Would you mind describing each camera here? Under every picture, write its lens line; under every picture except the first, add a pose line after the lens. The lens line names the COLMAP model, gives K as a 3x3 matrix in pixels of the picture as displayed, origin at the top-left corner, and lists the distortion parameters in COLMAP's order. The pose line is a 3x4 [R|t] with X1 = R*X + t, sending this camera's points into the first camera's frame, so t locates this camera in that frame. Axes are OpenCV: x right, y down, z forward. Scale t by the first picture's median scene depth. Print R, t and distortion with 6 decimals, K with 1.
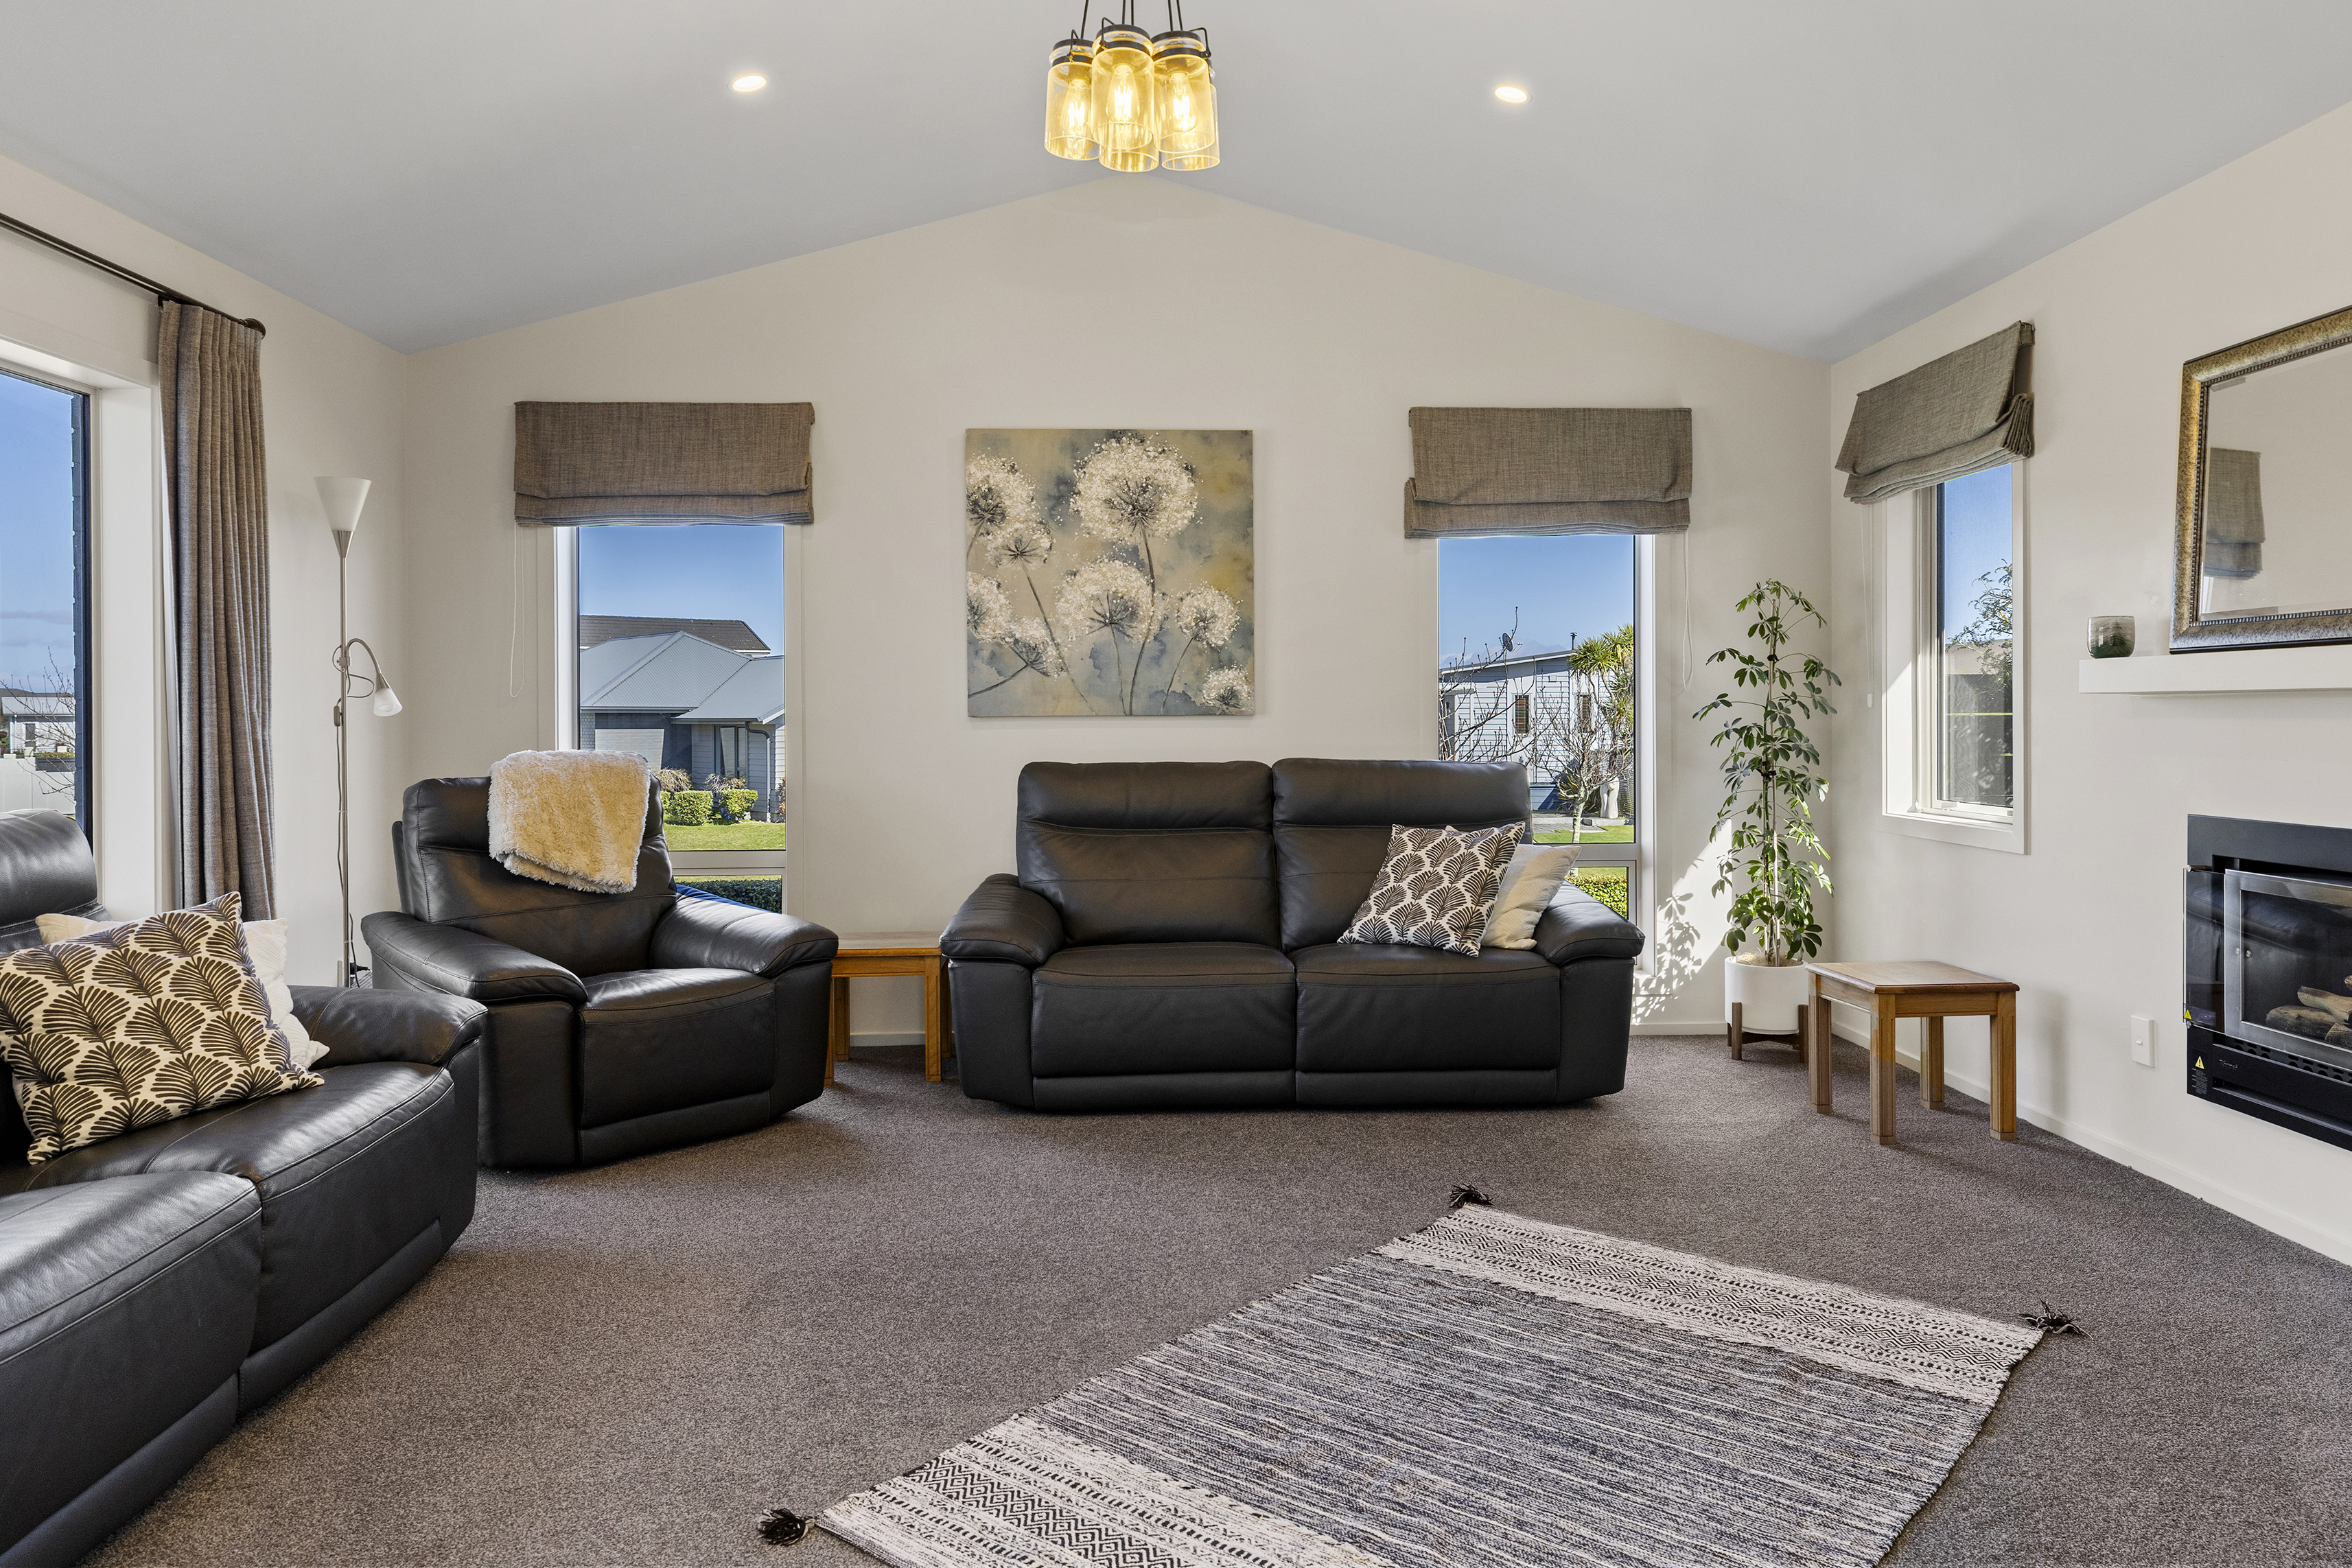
lens RADIAL K [[1521.9, 0, 1105.2], [0, 1521.9, 736.3], [0, 0, 1]] dist [0.004420, 0.002241]
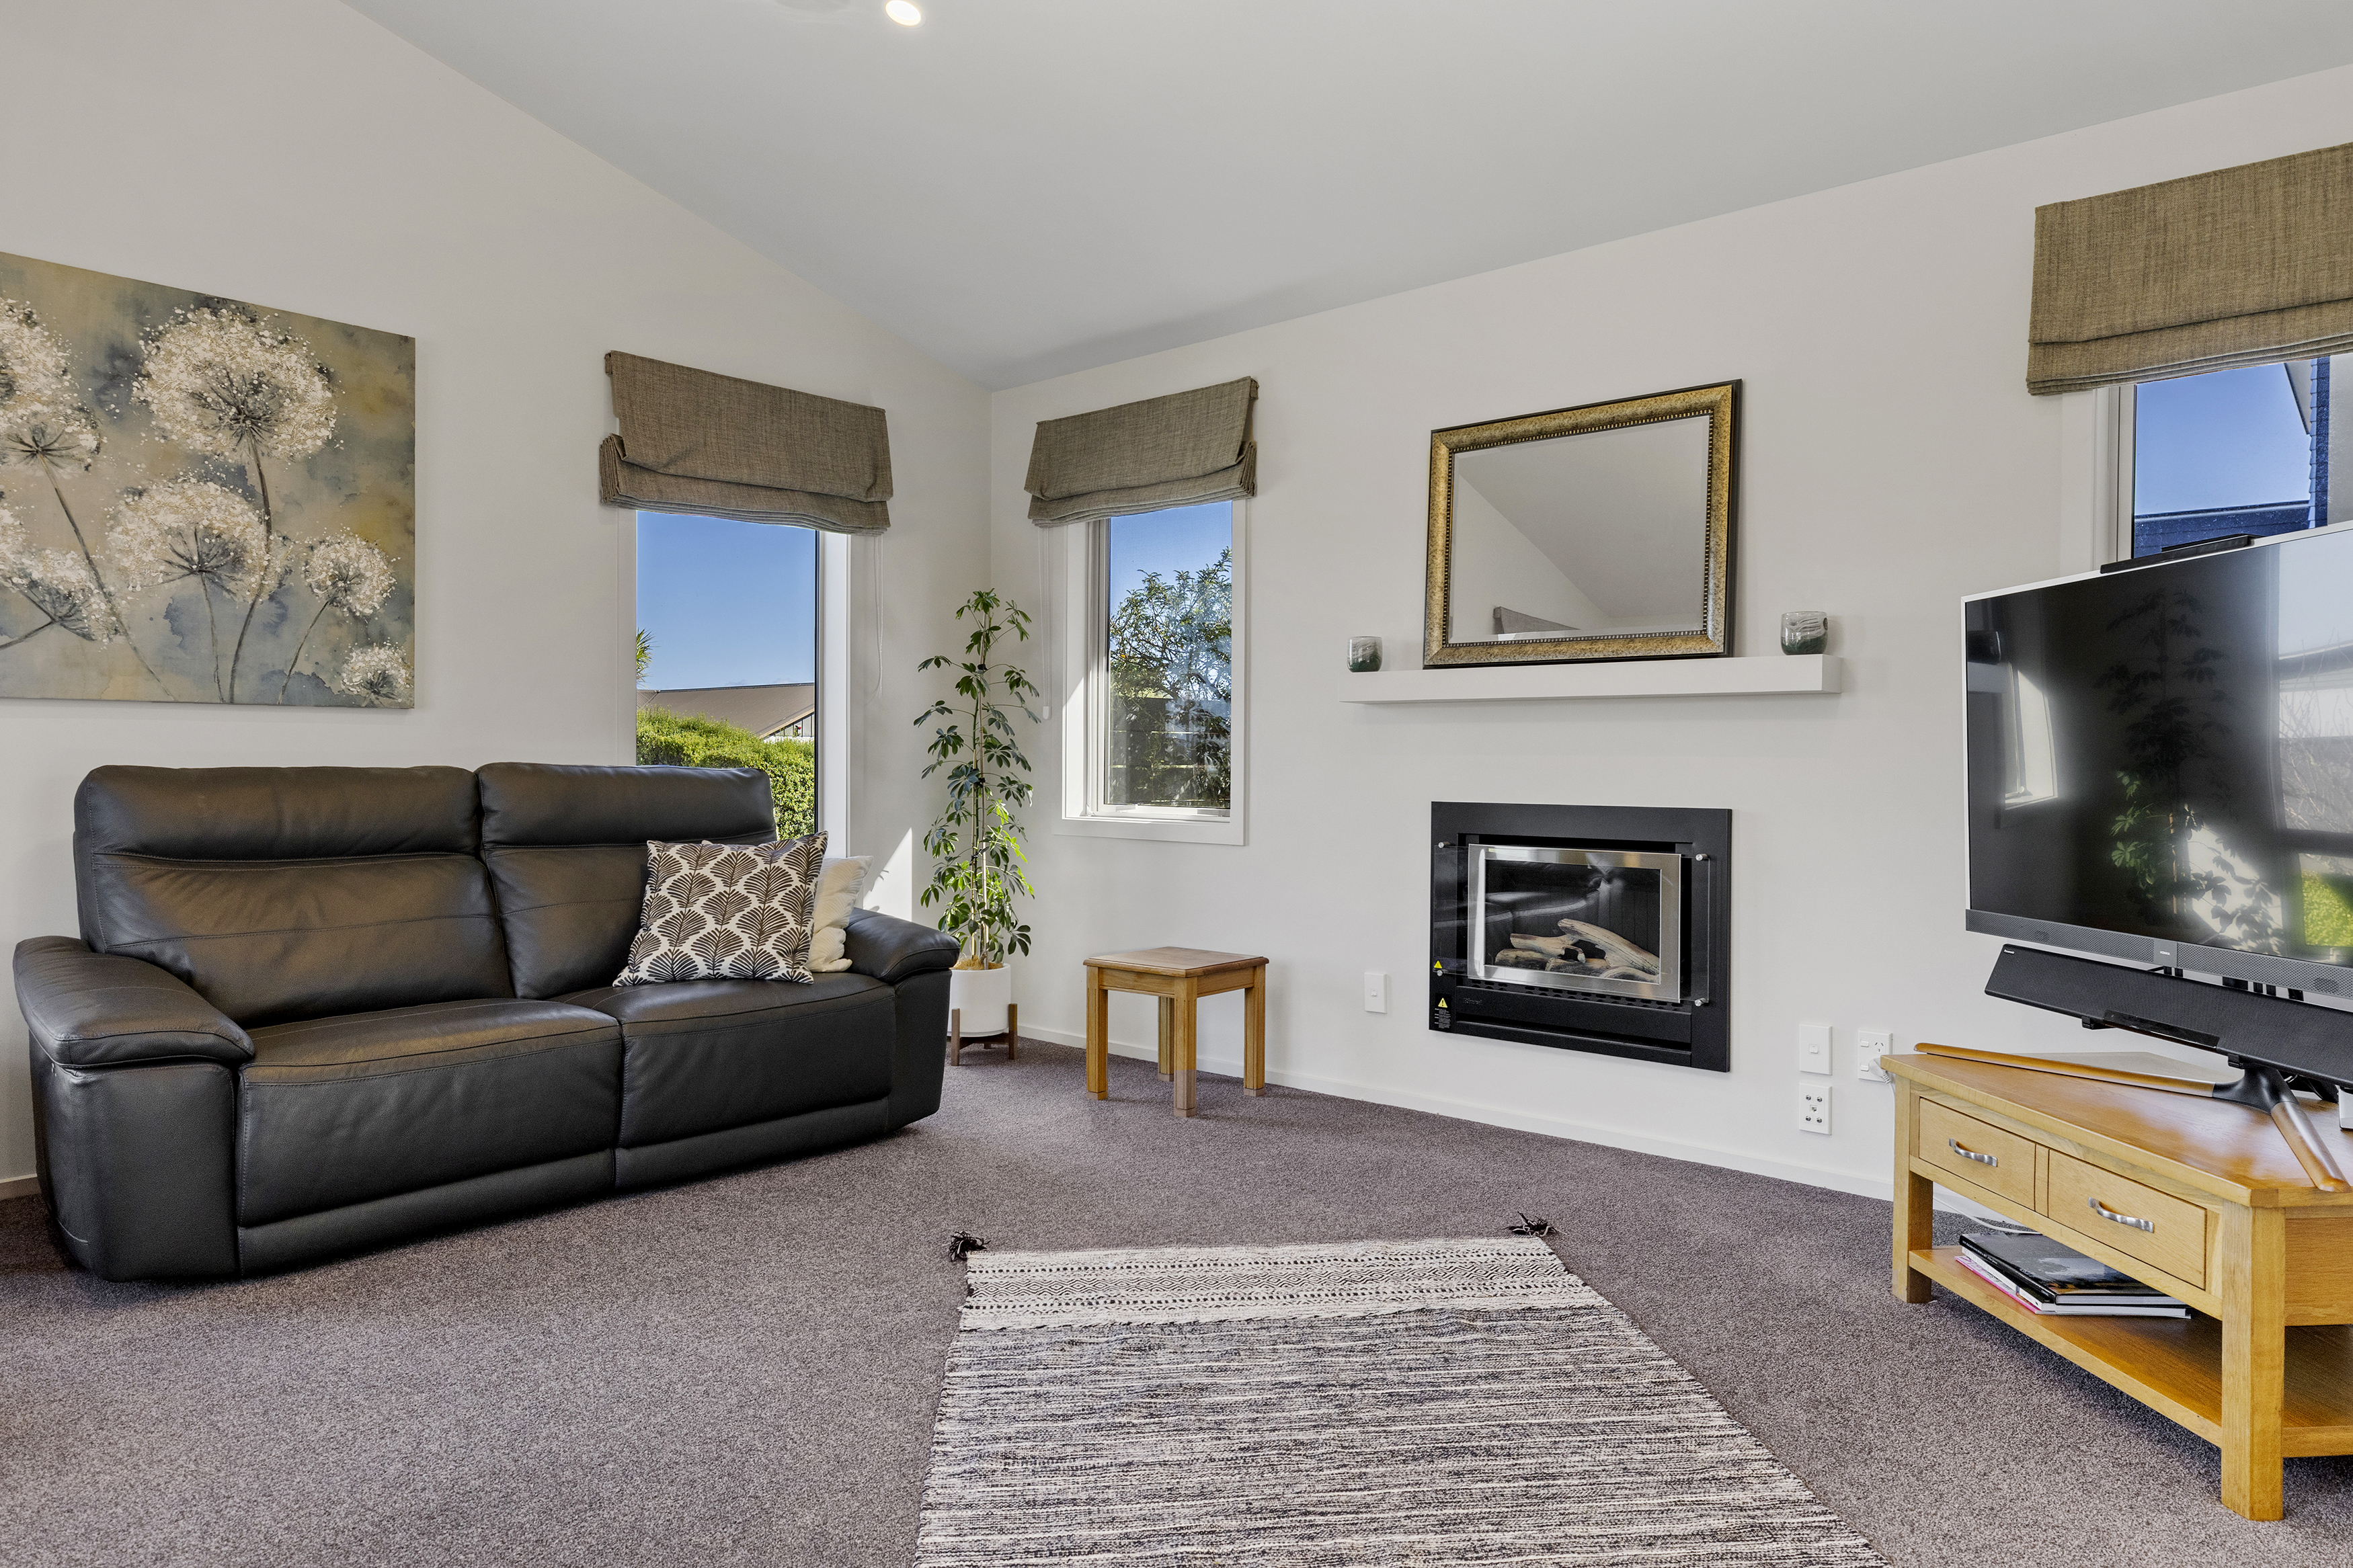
lens RADIAL K [[1522.4, 0, 1173.9], [0, 1522.4, 782.8], [0, 0, 1]] dist [0.004420, 0.002241]
pose [[0.693218, -0.001954, 0.720725, -0.246636], [-0.002682, 0.999982, 0.005290, 0.023829], [-0.720723, -0.005600, 0.693201, 0.240431]]
